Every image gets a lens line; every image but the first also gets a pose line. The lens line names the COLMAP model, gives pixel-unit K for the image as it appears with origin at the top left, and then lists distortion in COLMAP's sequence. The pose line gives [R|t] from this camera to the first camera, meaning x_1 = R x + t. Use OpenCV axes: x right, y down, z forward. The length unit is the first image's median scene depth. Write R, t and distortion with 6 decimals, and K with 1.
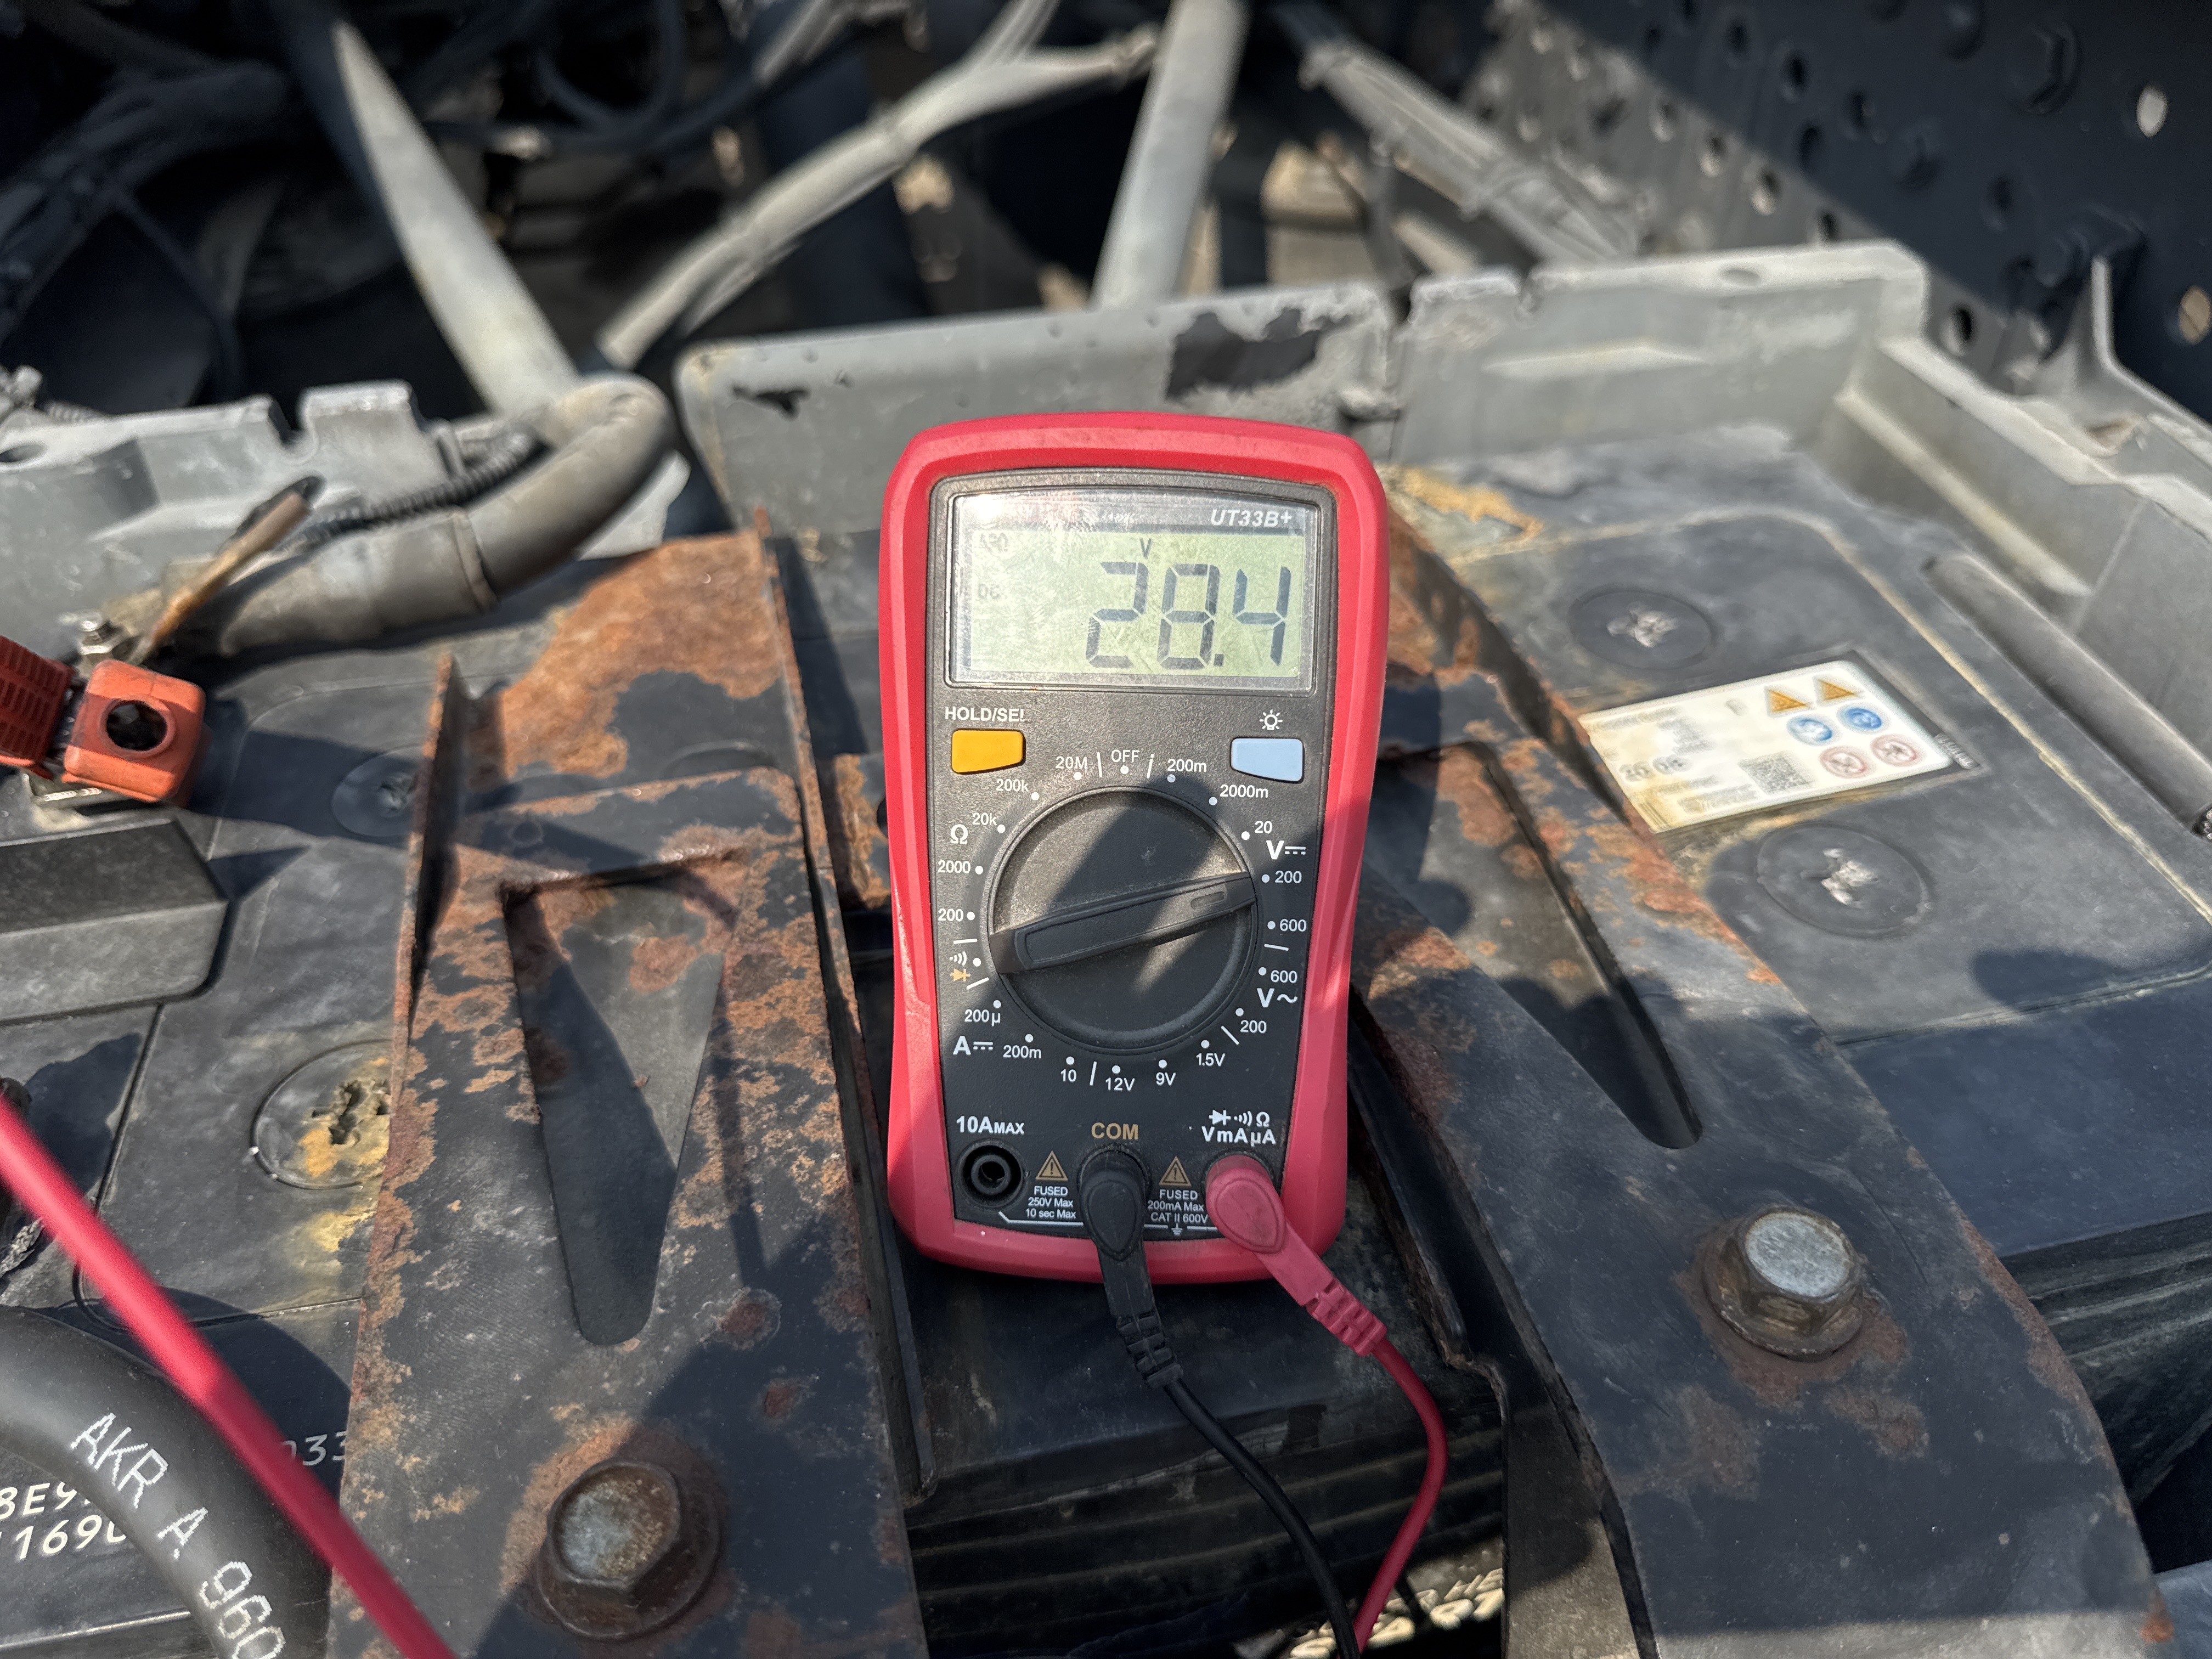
lens RADIAL K [[1576.3, 0, 1106.0], [0, 1576.3, 829.5], [0, 0, 1]] dist [-0.031793, -0.005691]
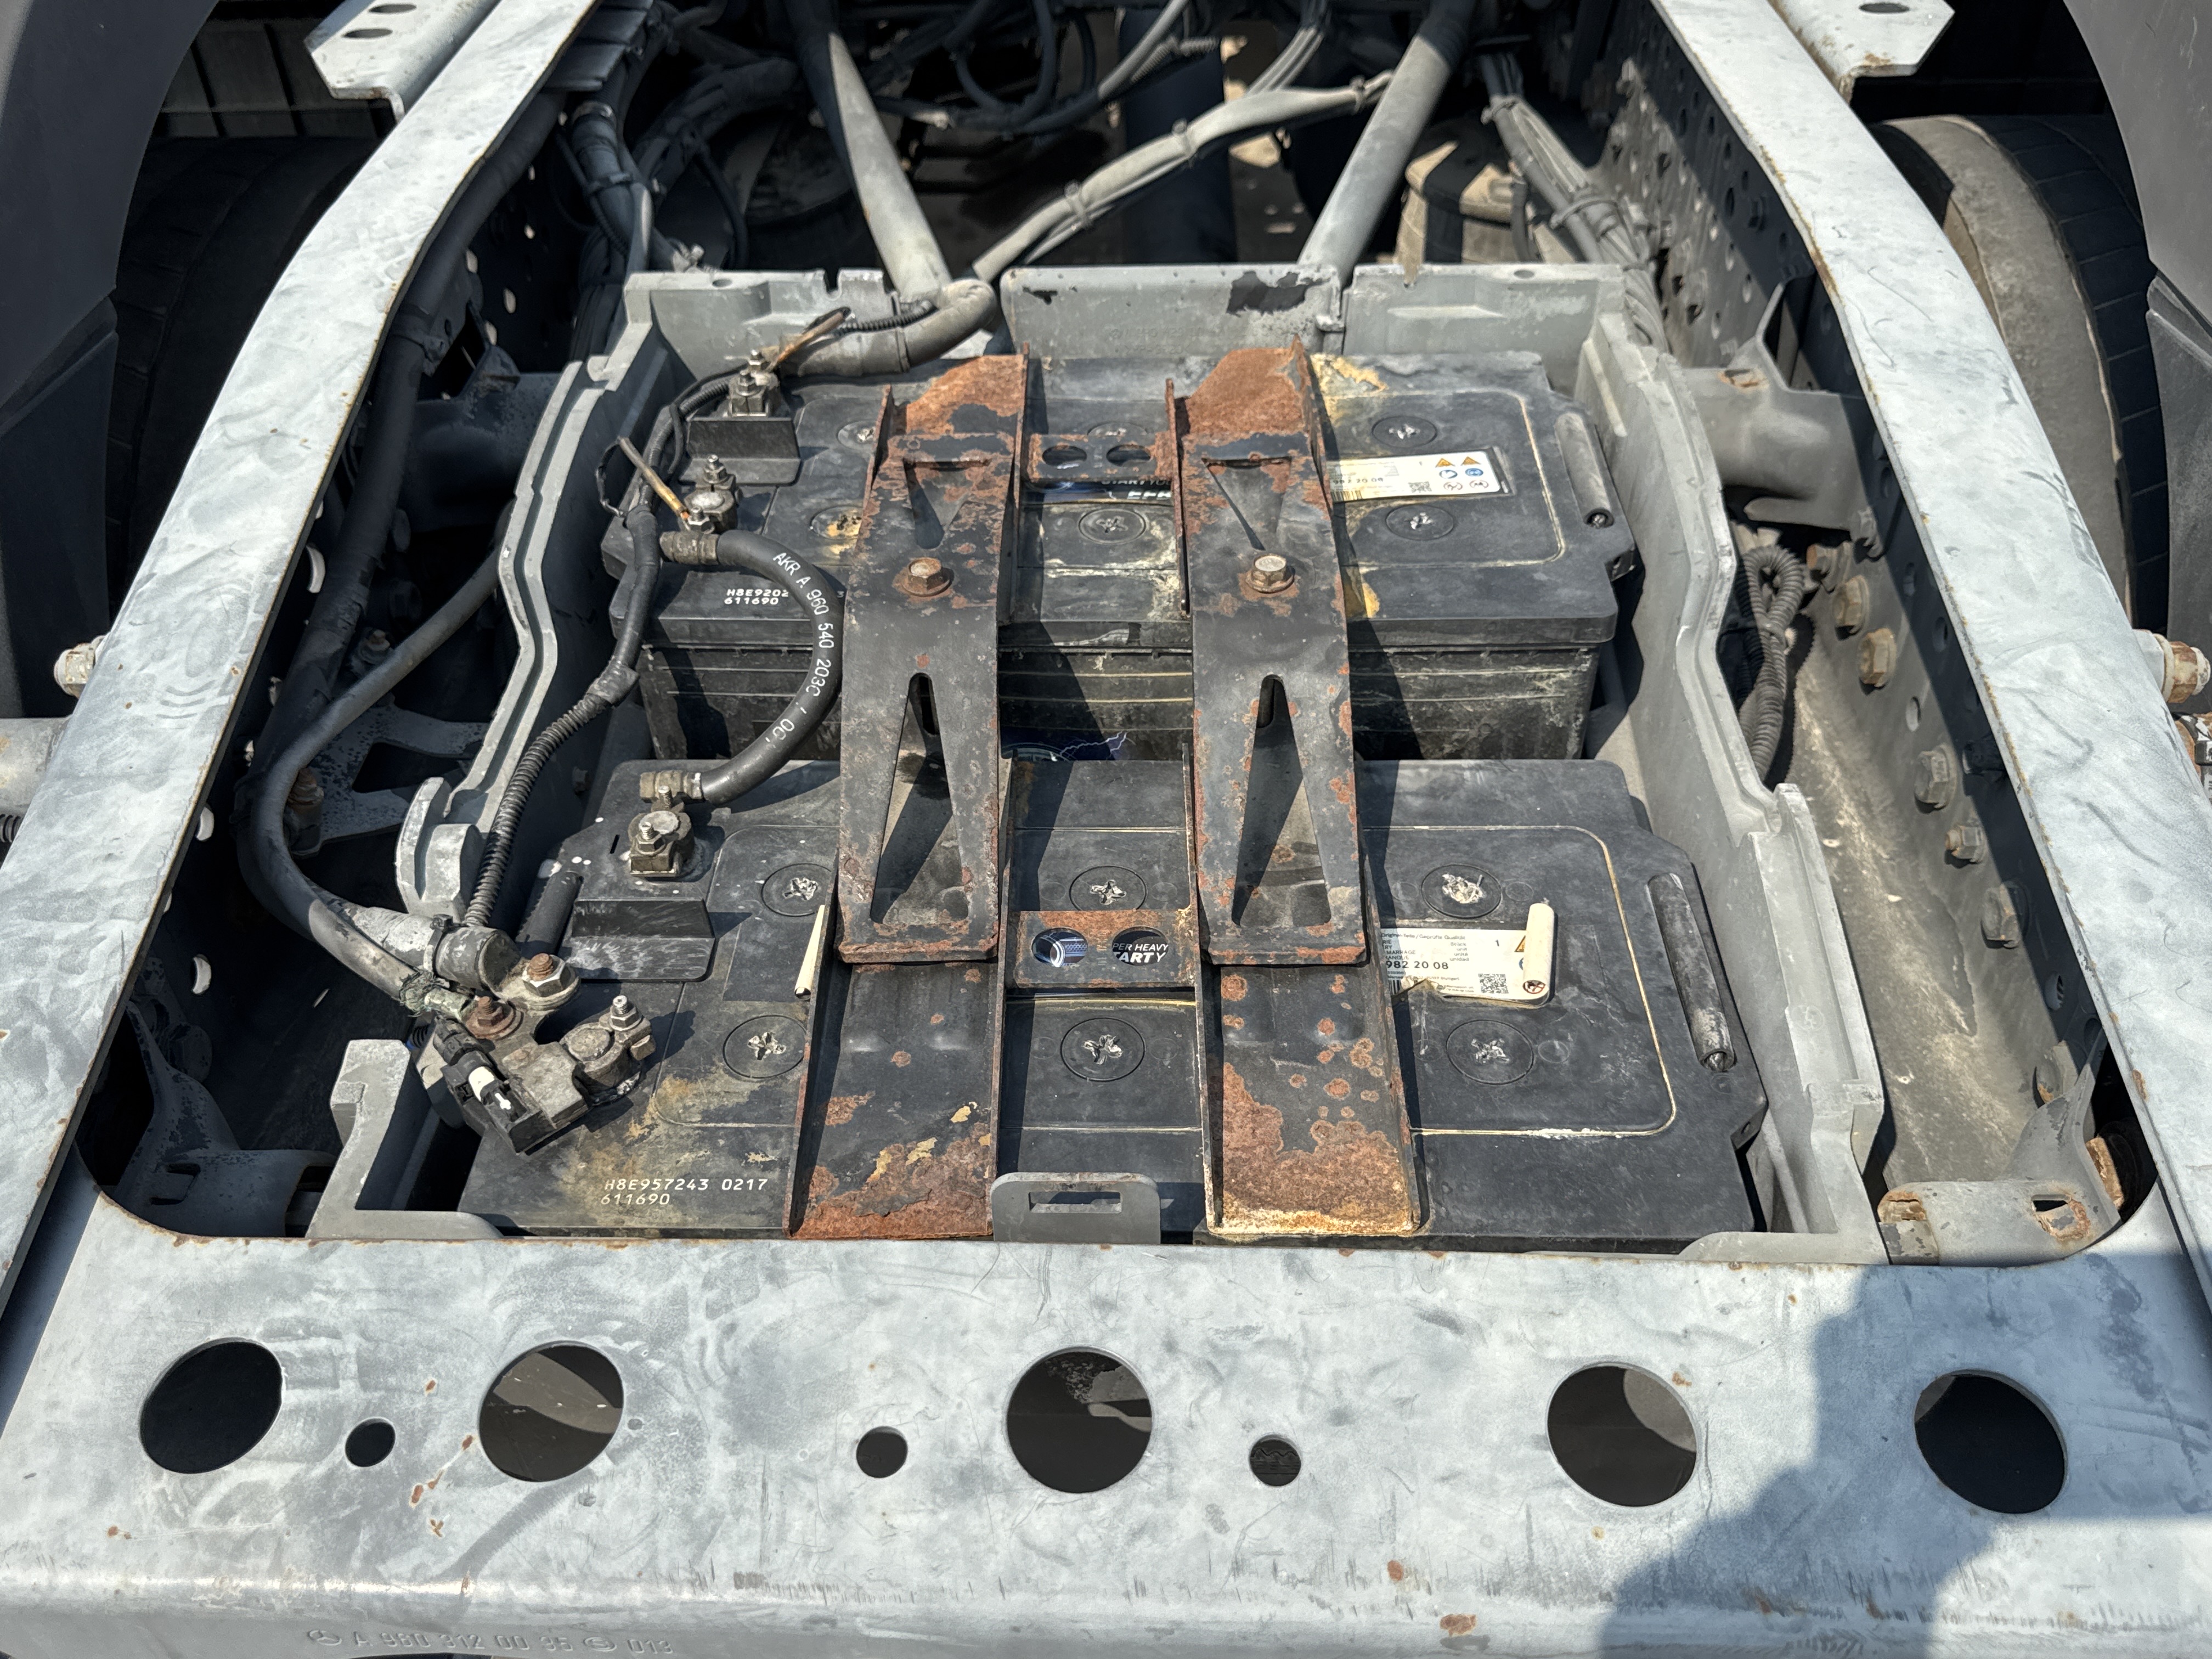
lens RADIAL K [[1668.8, 0, 1106.0], [0, 1668.8, 829.5], [0, 0, 1]] dist [0.140411, -0.340489]
pose [[0.971034, 0.147924, -0.187648, 0.426225], [-0.147472, 0.988929, 0.016445, 0.409425], [0.188003, 0.011704, 0.982099, -1.277147]]
